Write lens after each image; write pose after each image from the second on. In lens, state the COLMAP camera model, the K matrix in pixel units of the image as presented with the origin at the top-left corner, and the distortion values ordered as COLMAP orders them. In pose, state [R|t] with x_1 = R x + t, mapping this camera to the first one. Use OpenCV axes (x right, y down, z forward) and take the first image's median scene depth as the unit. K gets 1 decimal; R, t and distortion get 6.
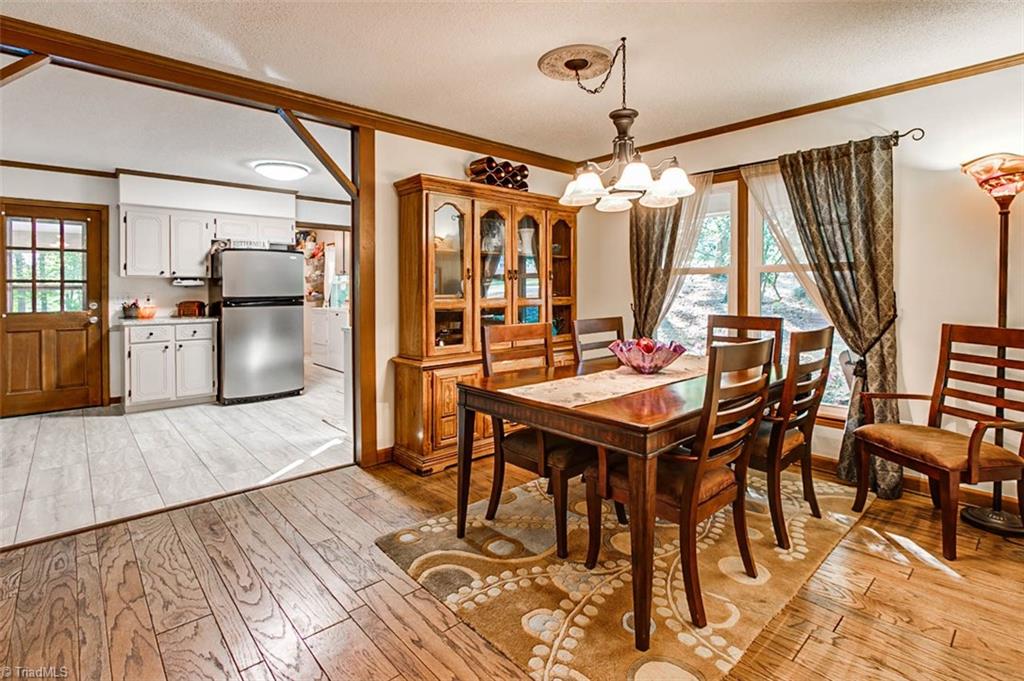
lens RADIAL K [[502.0, 0, 507.9], [0, 502.0, 296.3], [0, 0, 1]] dist [-0.012154, 0.001530]
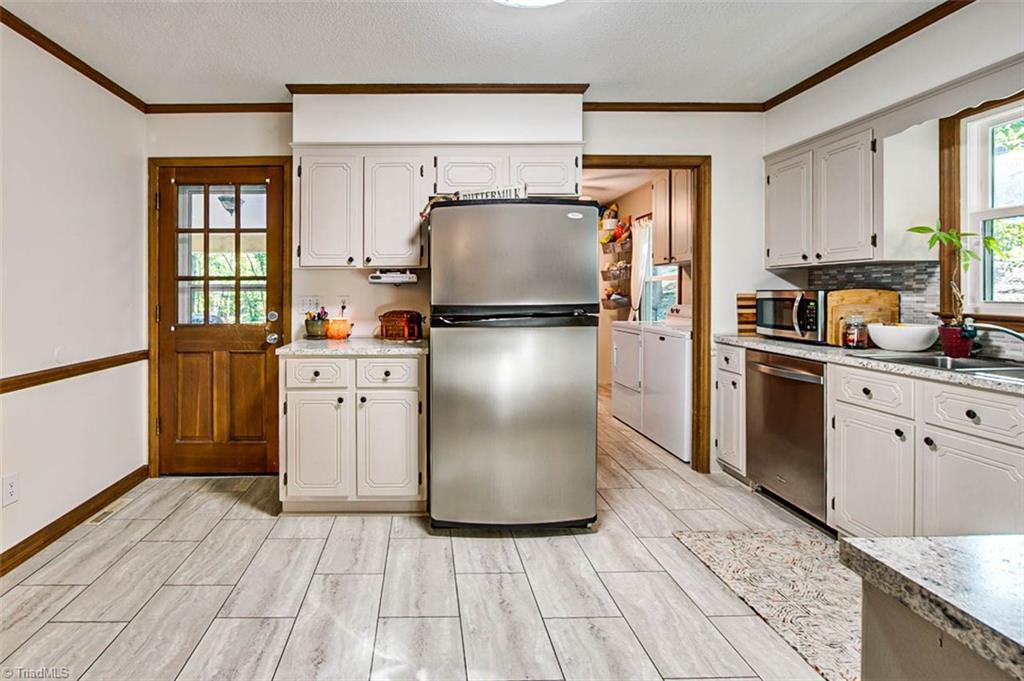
lens RADIAL K [[502.0, 0, 427.4], [0, 502.0, 293.9], [0, 0, 1]] dist [-0.012154, 0.001530]
pose [[0.752902, 0.001543, -0.658130, -0.256494], [-0.006916, 0.999961, -0.005567, -0.006928], [0.658096, 0.008743, 0.752883, 0.633506]]
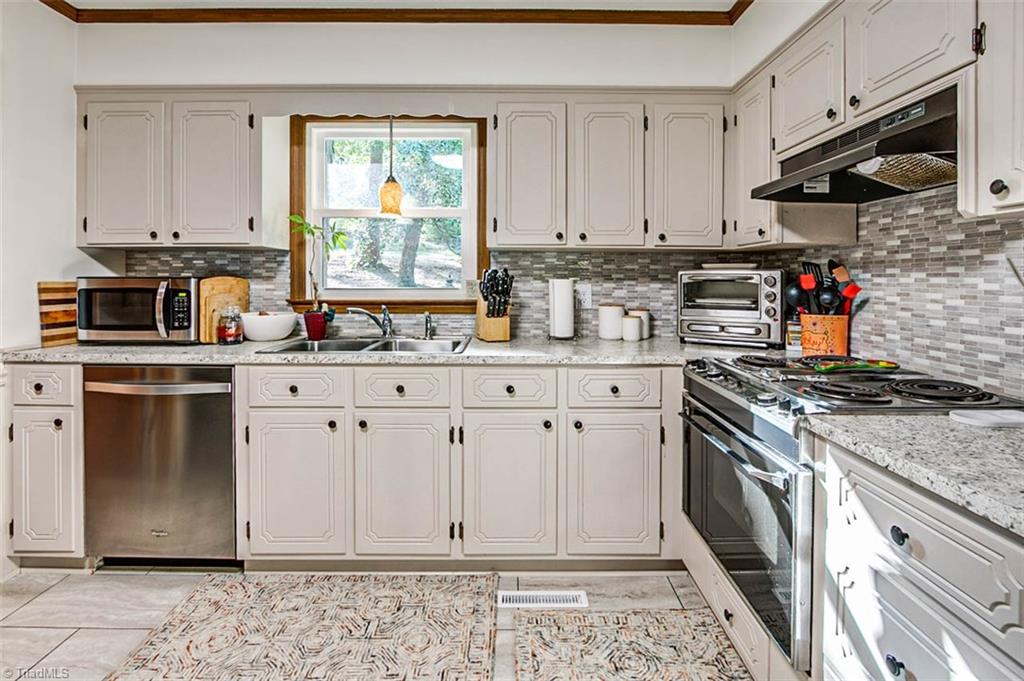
lens RADIAL K [[502.0, 0, 510.3], [0, 502.0, 281.7], [0, 0, 1]] dist [-0.012154, 0.001530]
pose [[0.664579, 0.002044, 0.747215, -0.424983], [0.005339, 0.999958, -0.007484, -0.008252], [-0.747199, 0.008963, 0.664540, 0.808994]]
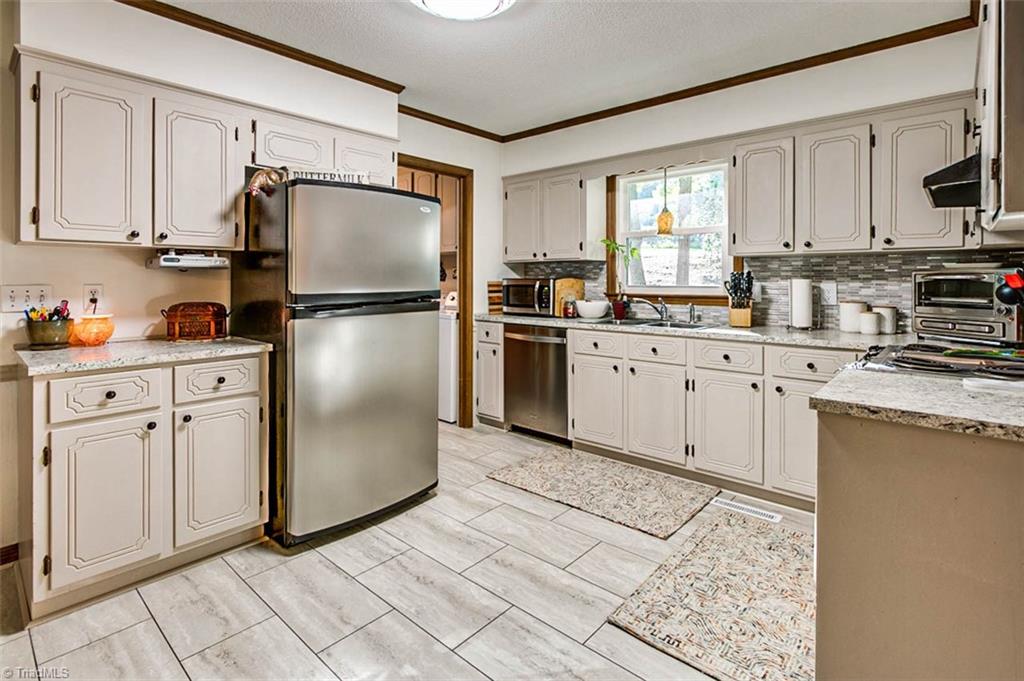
lens RADIAL K [[502.0, 0, 512.5], [0, 502.0, 281.3], [0, 0, 1]] dist [-0.012154, 0.001530]
pose [[0.993099, 0.001867, 0.117261, -0.432253], [-0.000731, 0.999952, -0.009738, -0.005648], [-0.117274, 0.009585, 0.993053, 0.558669]]
